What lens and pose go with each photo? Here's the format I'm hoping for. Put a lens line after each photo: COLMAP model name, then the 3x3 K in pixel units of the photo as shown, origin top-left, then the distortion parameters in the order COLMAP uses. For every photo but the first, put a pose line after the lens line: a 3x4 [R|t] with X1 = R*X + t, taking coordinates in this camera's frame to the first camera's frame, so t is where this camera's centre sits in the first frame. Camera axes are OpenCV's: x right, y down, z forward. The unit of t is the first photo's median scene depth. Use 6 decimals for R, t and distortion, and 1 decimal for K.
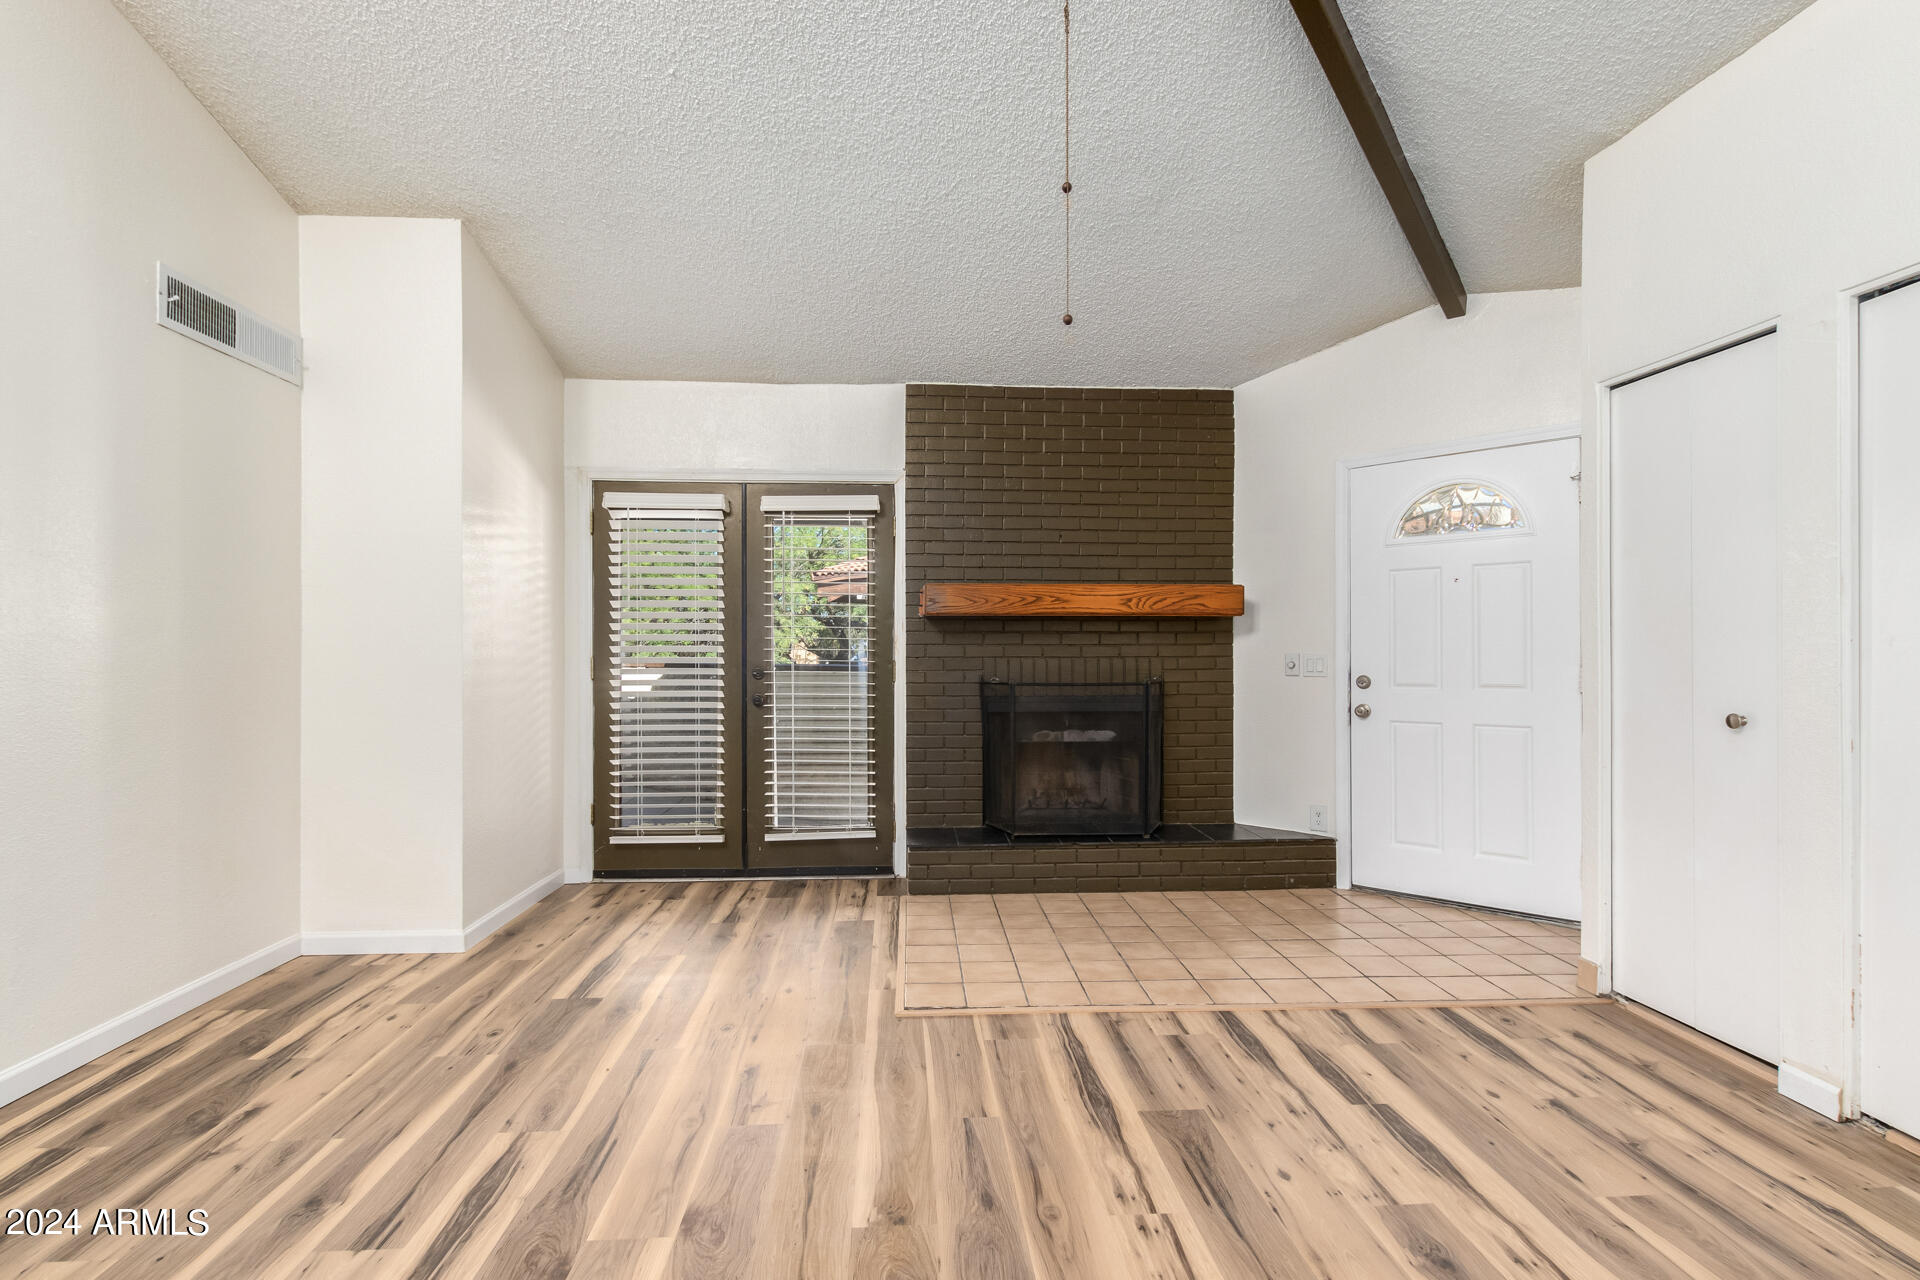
lens RADIAL K [[915.0, 0, 948.2], [0, 915.0, 647.8], [0, 0, 1]] dist [0.022254, -0.001091]
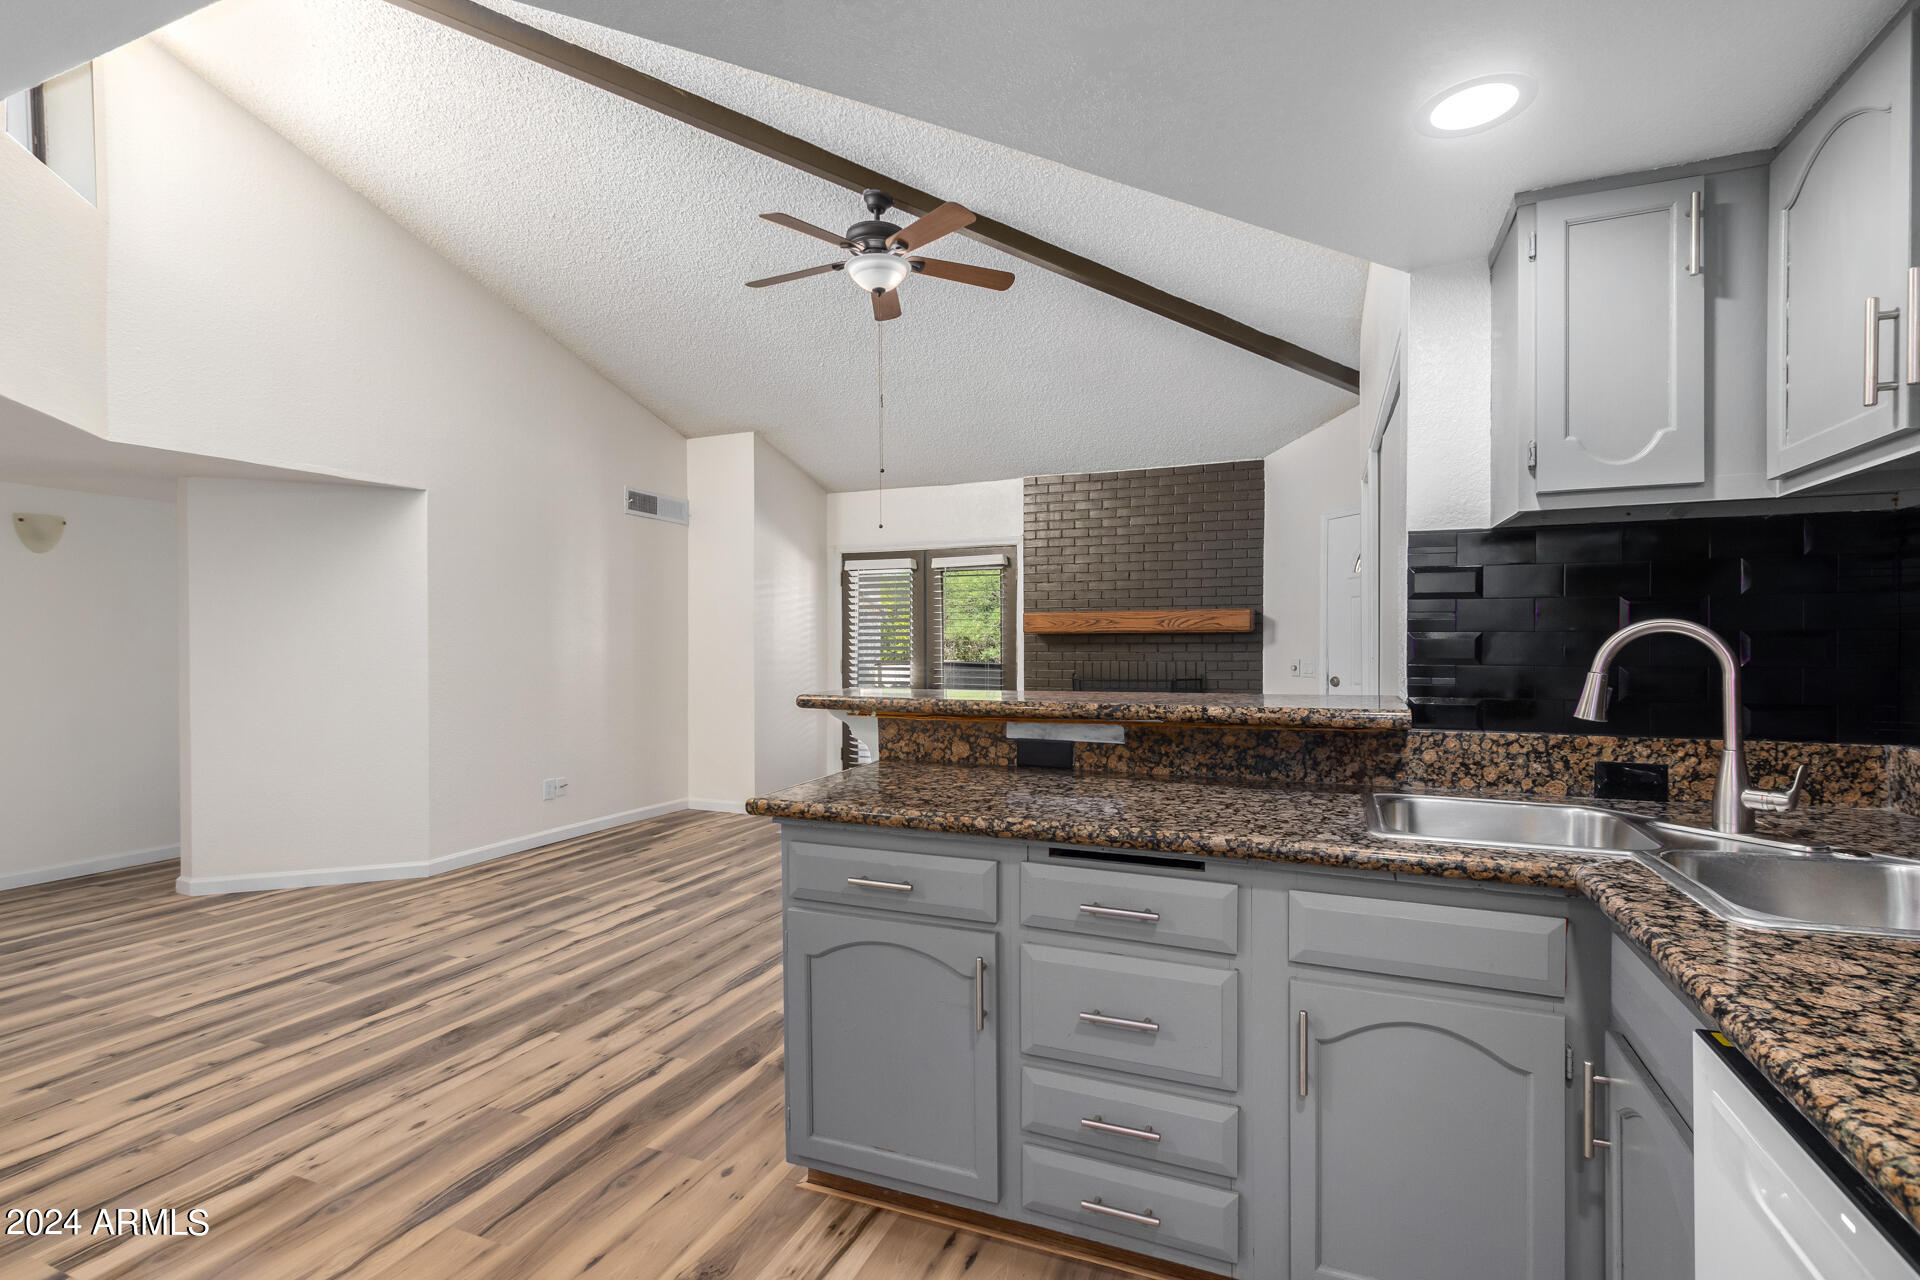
lens RADIAL K [[915.0, 0, 948.2], [0, 915.0, 647.8], [0, 0, 1]] dist [0.022254, -0.001091]
pose [[0.903214, -0.001892, -0.429186, 0.509033], [0.002535, 0.999996, 0.000928, -0.013388], [0.429182, -0.001926, 0.903216, -0.422080]]
